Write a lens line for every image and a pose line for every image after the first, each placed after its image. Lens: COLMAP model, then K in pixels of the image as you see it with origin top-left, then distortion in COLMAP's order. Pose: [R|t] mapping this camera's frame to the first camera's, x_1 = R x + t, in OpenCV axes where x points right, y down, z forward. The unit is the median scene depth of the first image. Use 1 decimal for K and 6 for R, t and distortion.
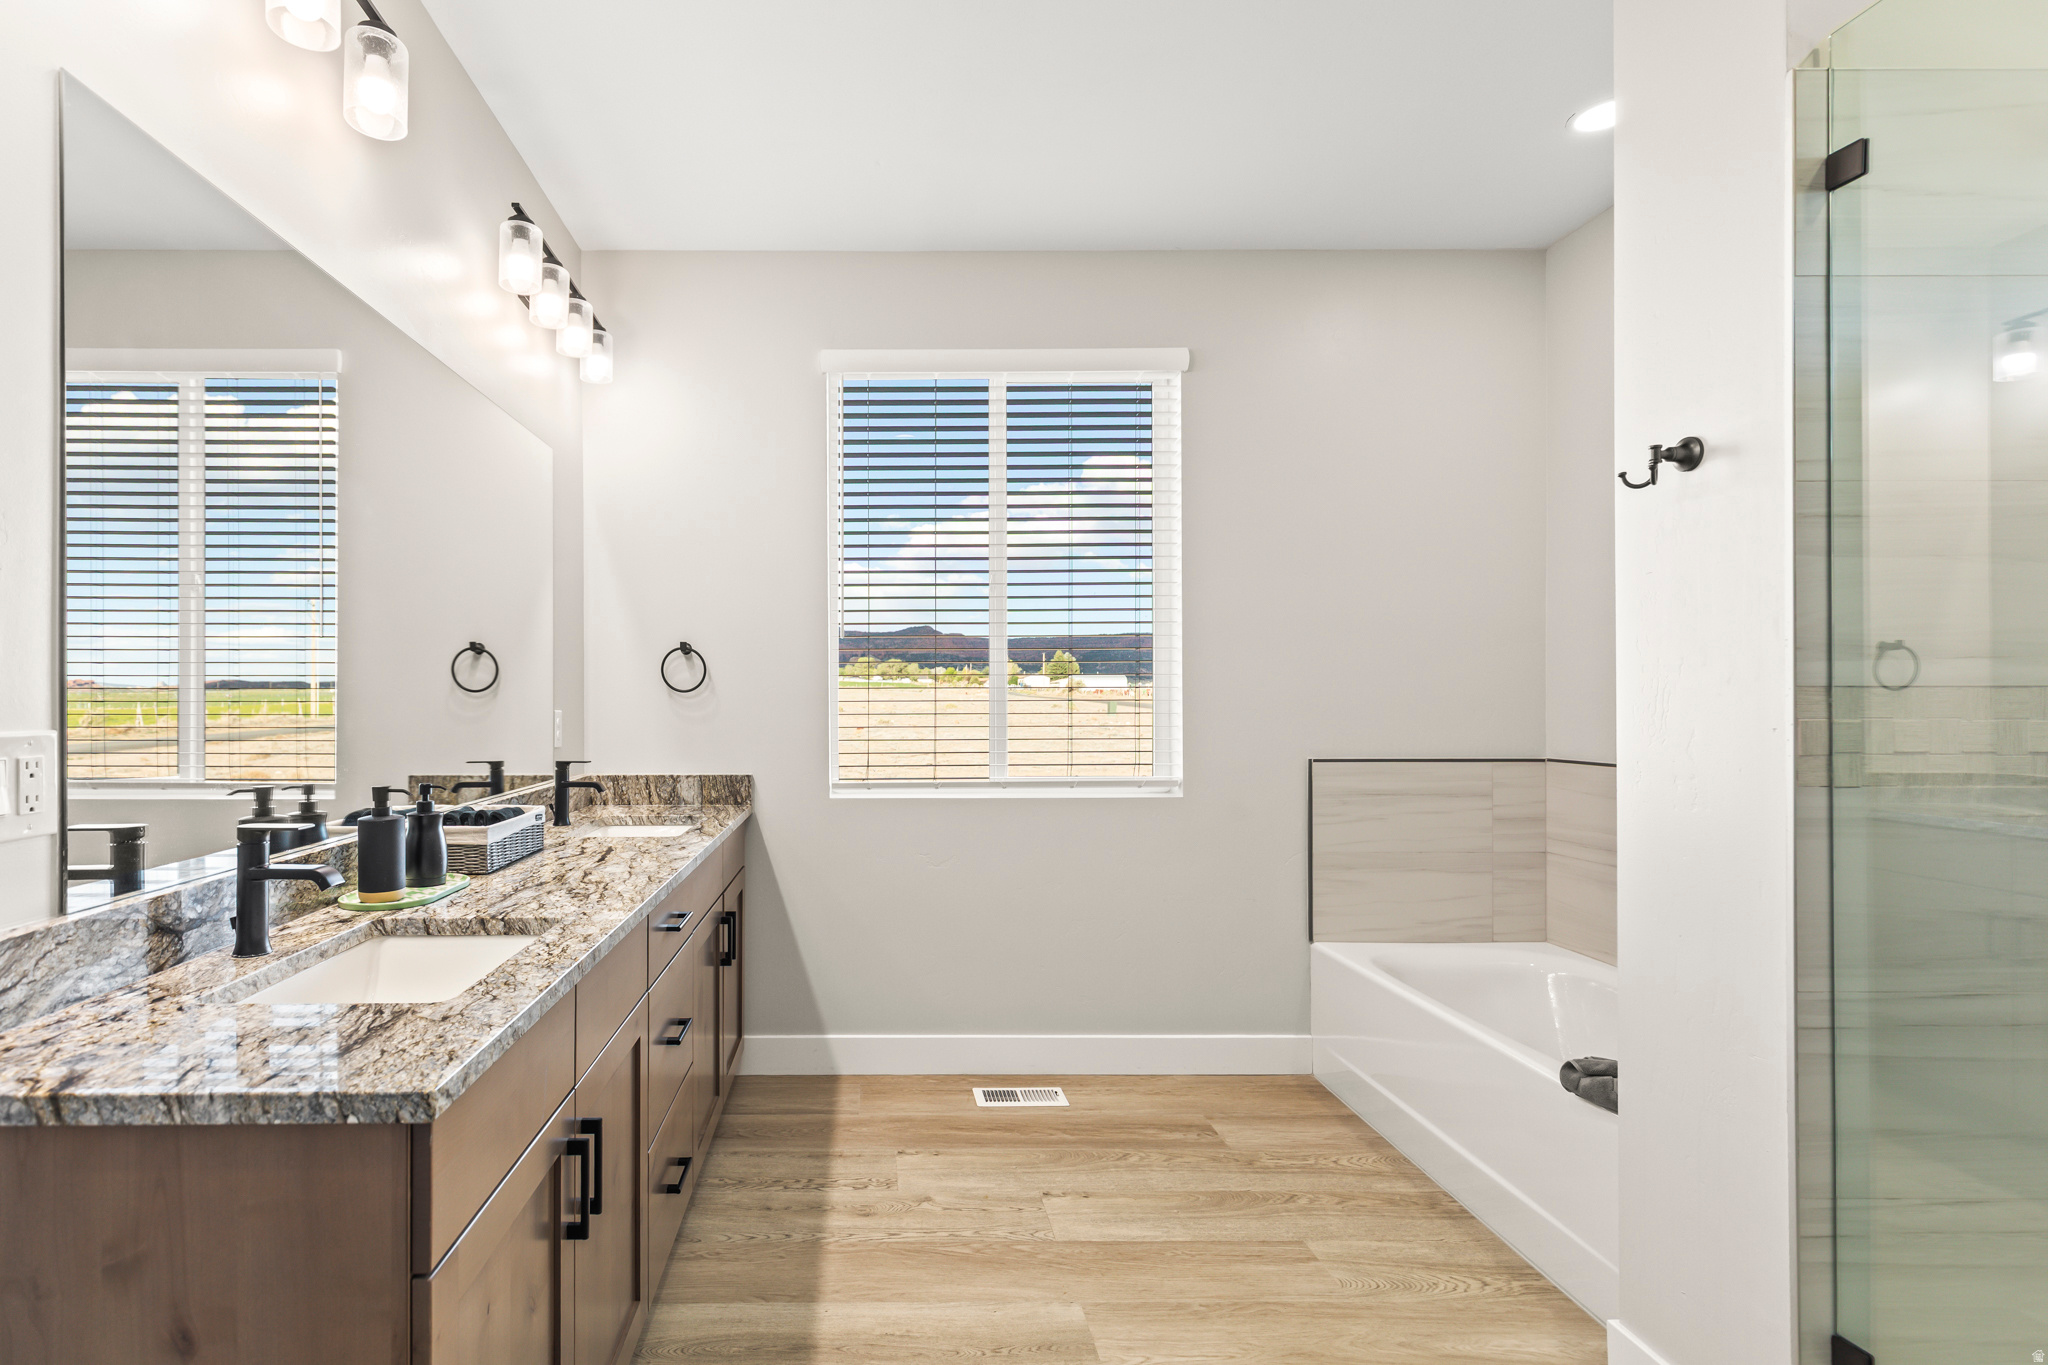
lens RADIAL K [[989.3, 0, 1026.6], [0, 989.3, 687.7], [0, 0, 1]] dist [0.008864, -0.001865]
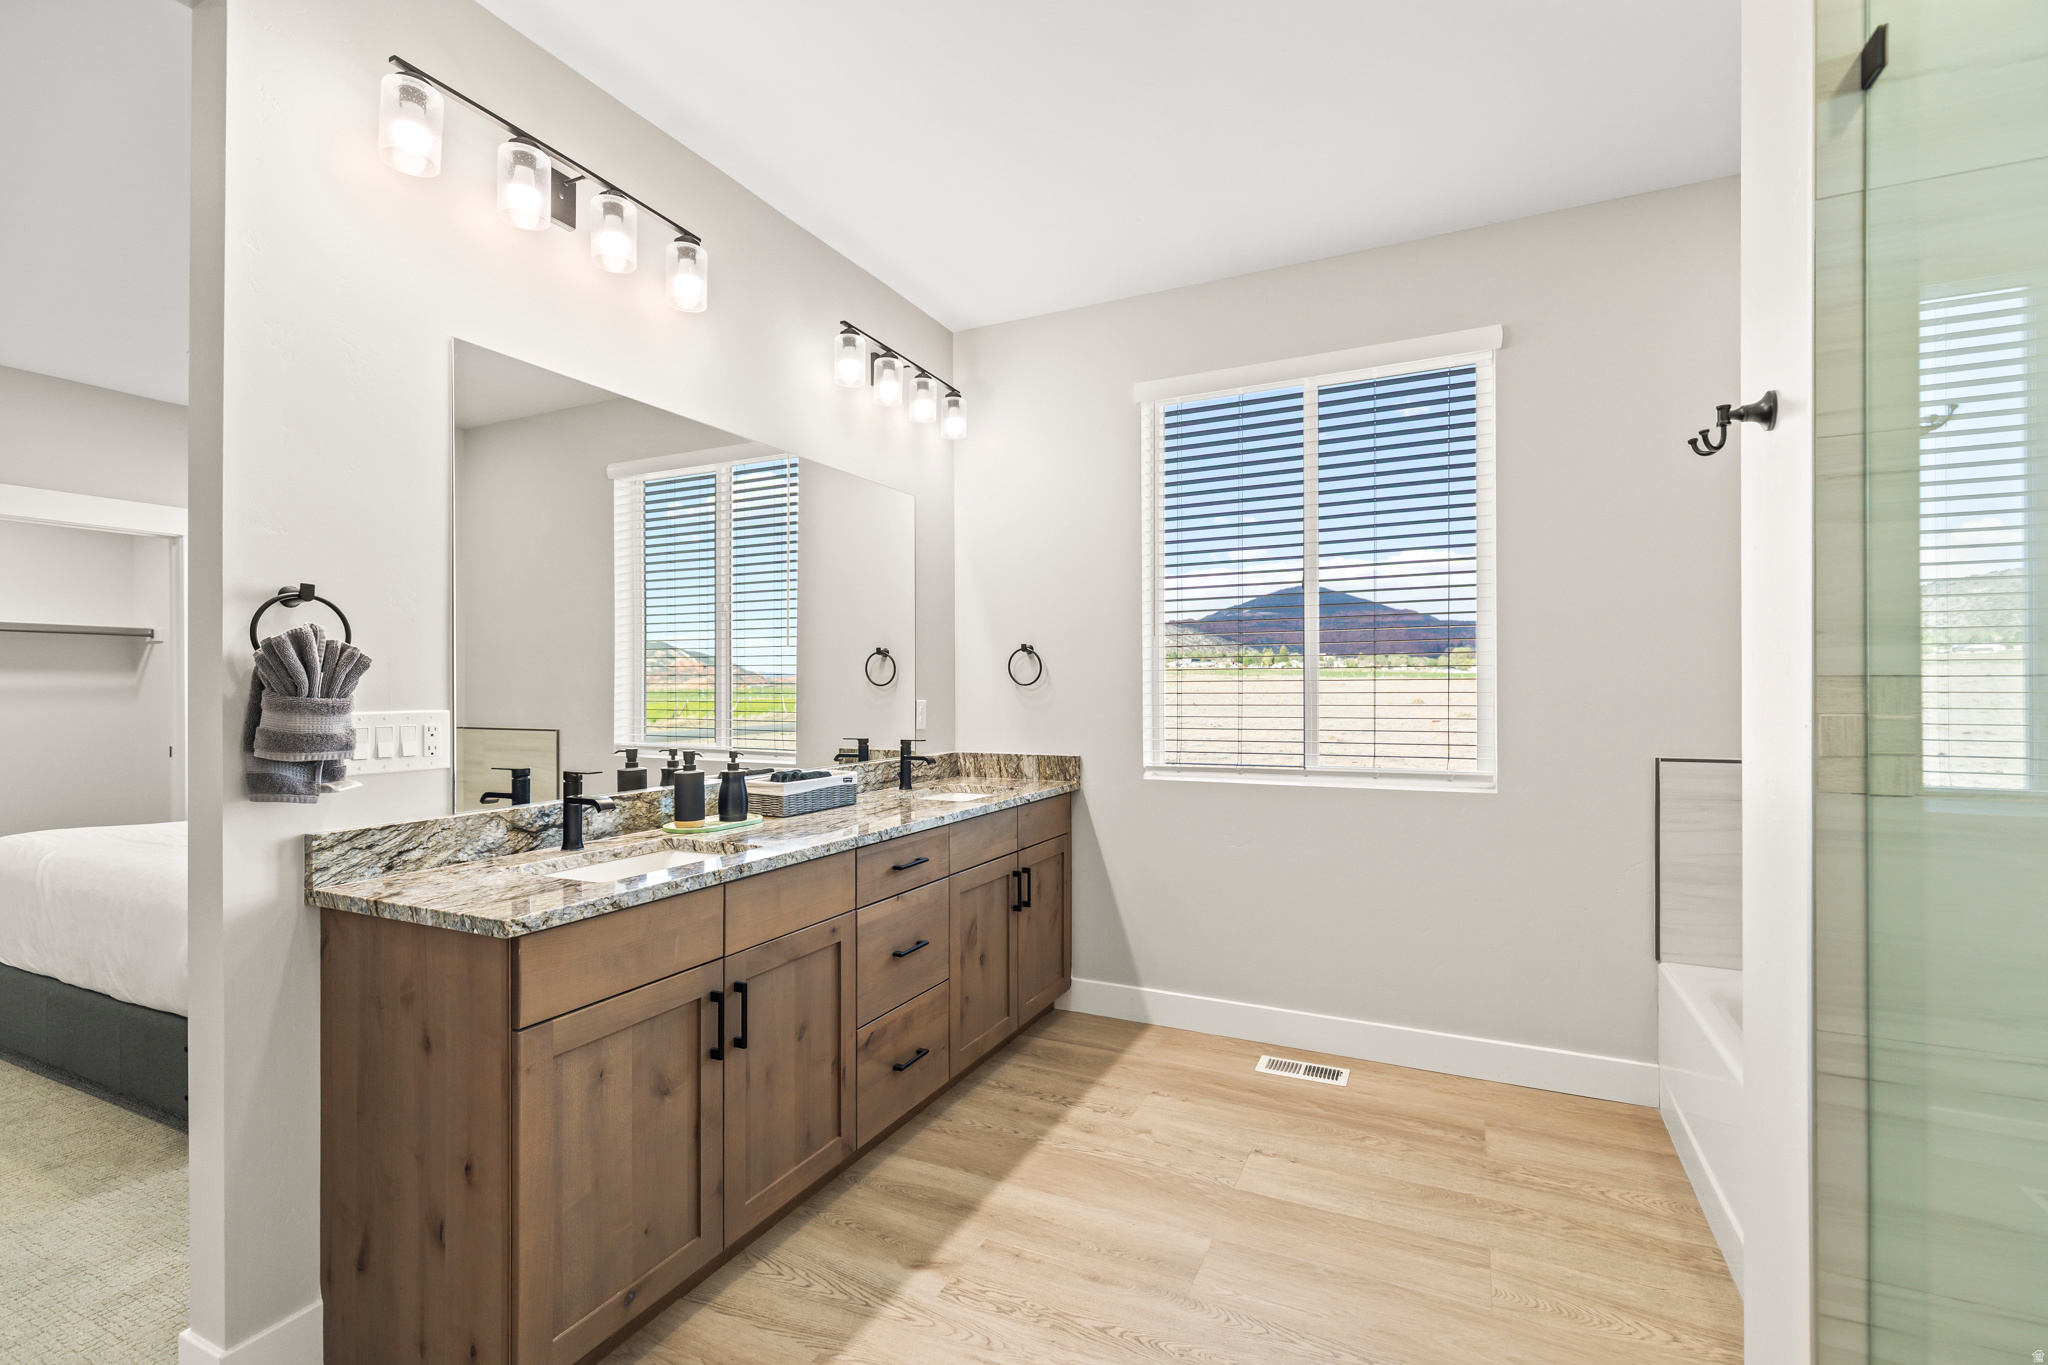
lens RADIAL K [[922.2, 0, 1024.8], [0, 922.2, 681.0], [0, 0, 1]] dist [0.004897, -0.001354]
pose [[0.898056, -0.005703, -0.439844, 0.210979], [0.005907, 0.999982, -0.000906, -0.000137], [0.439841, -0.001785, 0.898074, -0.008991]]
